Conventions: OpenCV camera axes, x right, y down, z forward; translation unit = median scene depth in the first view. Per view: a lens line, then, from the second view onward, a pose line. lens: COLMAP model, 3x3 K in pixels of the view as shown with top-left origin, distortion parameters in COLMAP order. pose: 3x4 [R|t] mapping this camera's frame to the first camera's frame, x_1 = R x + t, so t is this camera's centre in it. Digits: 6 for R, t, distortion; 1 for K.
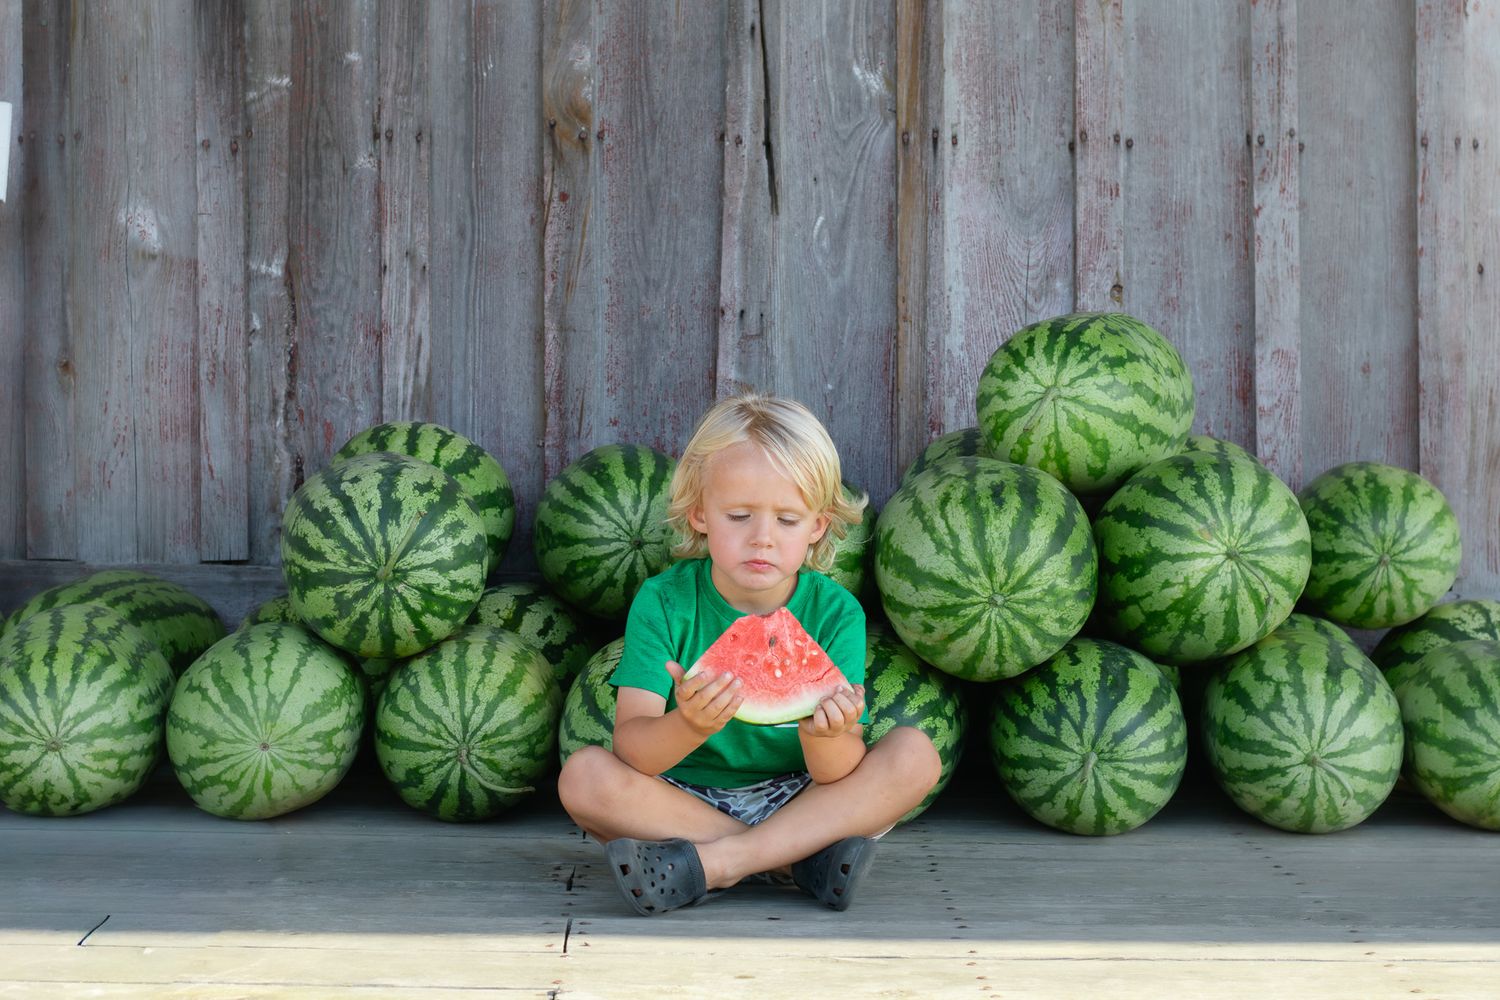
lens RADIAL K [[3478.5, 0, 781.8], [0, 3478.5, 504.4], [0, 0, 1]] dist [-0.025948, -0.257087]
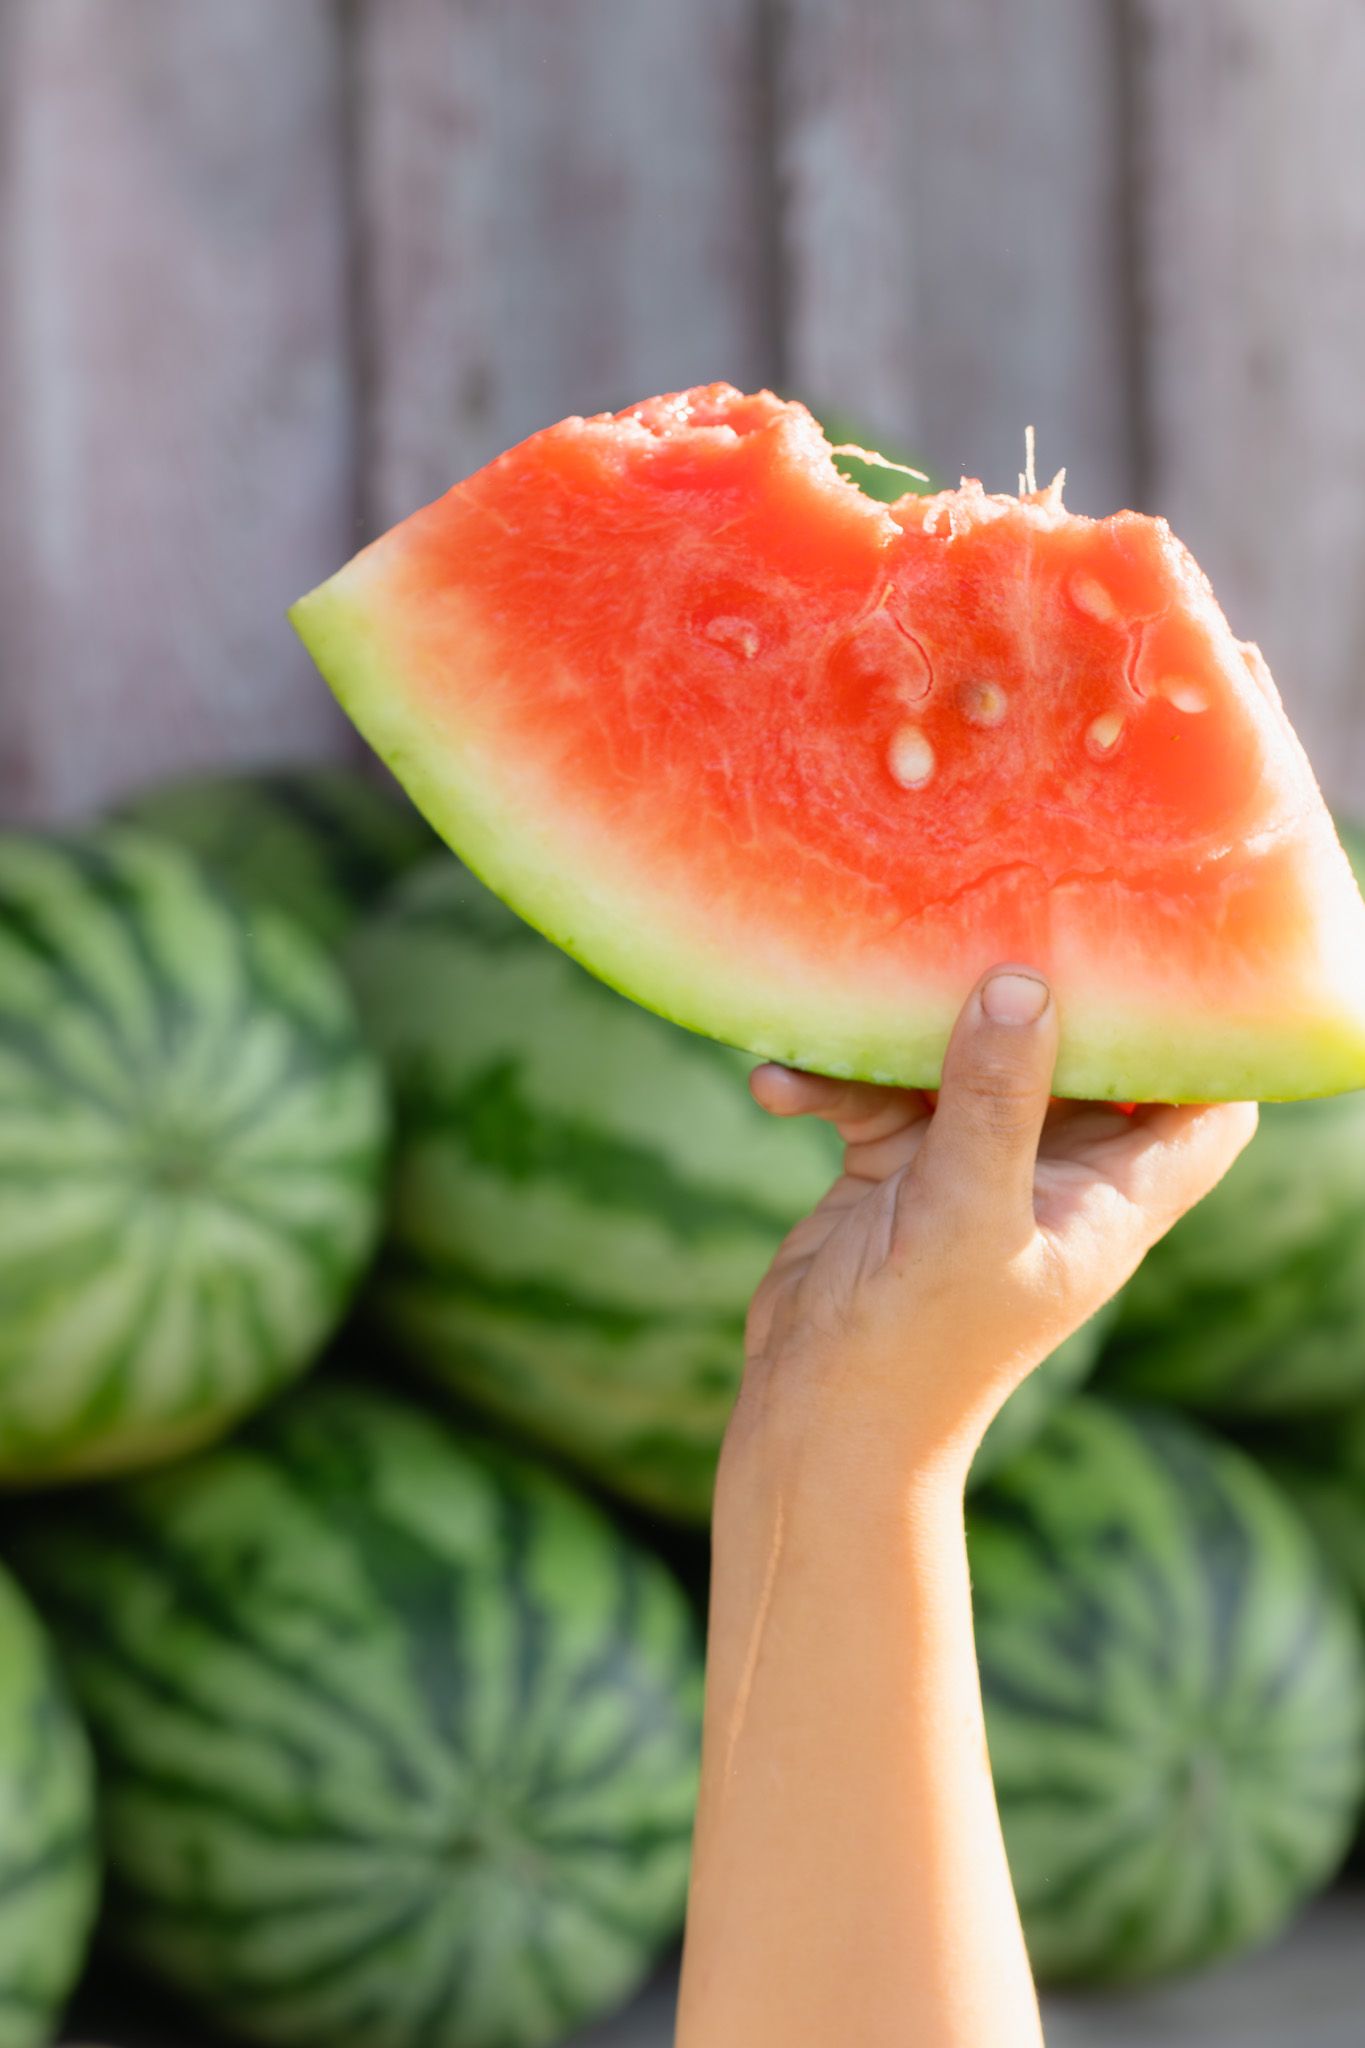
lens RADIAL K [[5129.7, 0, 756.7], [0, 5129.7, 1126.8], [0, 0, 1]] dist [0.399324, -6.552322]
pose [[0.881153, -0.043462, 0.470830, -0.157788], [0.034866, 0.999028, 0.026968, 0.002067], [-0.471545, -0.007347, 0.881812, 0.597421]]
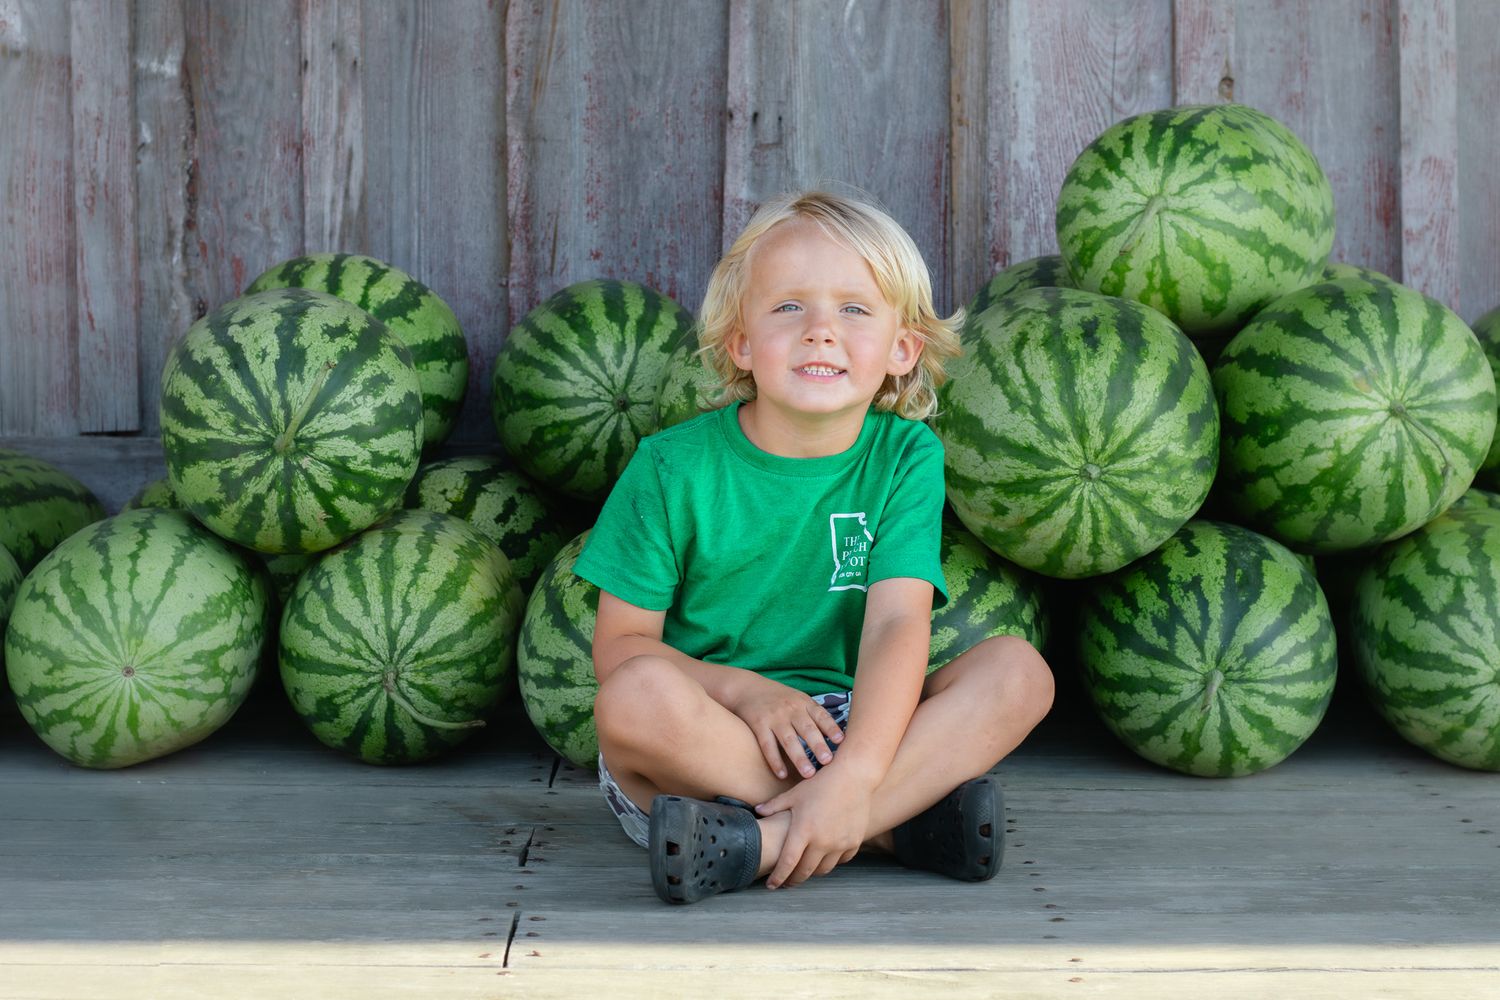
lens RADIAL K [[3531.1, 0, 811.4], [0, 3531.1, 523.2], [0, 0, 1]] dist [-0.050488, -0.225742]
pose [[0.999974, -0.007216, -0.000028, 0.000908], [0.007212, 0.999277, 0.037331, 0.009255], [-0.000242, -0.037330, 0.999303, 0.224284]]
